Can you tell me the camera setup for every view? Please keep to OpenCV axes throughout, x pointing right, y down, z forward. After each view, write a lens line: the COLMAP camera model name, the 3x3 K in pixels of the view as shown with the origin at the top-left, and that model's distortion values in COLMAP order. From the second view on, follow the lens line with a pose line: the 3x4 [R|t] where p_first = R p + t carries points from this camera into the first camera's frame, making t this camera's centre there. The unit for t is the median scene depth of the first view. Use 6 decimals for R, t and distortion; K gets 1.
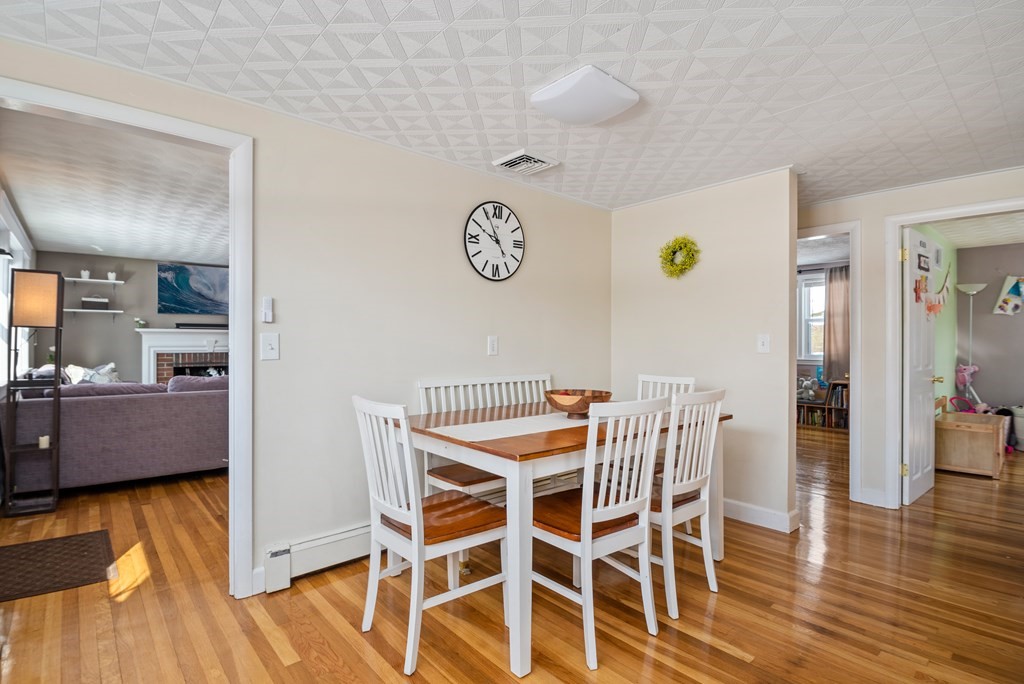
lens RADIAL K [[491.4, 0, 512.4], [0, 491.4, 335.1], [0, 0, 1]] dist [0.020209, -0.028912]
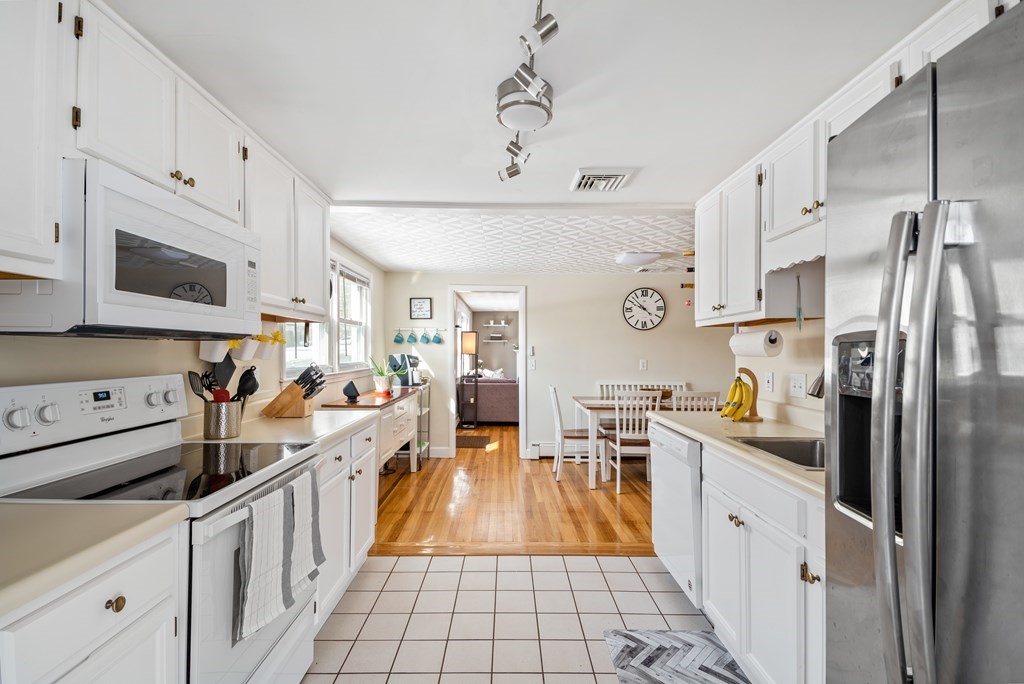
lens RADIAL K [[461.6, 0, 513.9], [0, 461.6, 337.6], [0, 0, 1]] dist [0.088925, -0.041700]
pose [[0.764459, -0.020331, -0.644351, 0.727765], [0.010984, 0.999768, -0.018514, -0.055542], [0.644578, 0.007076, 0.764505, -0.666717]]
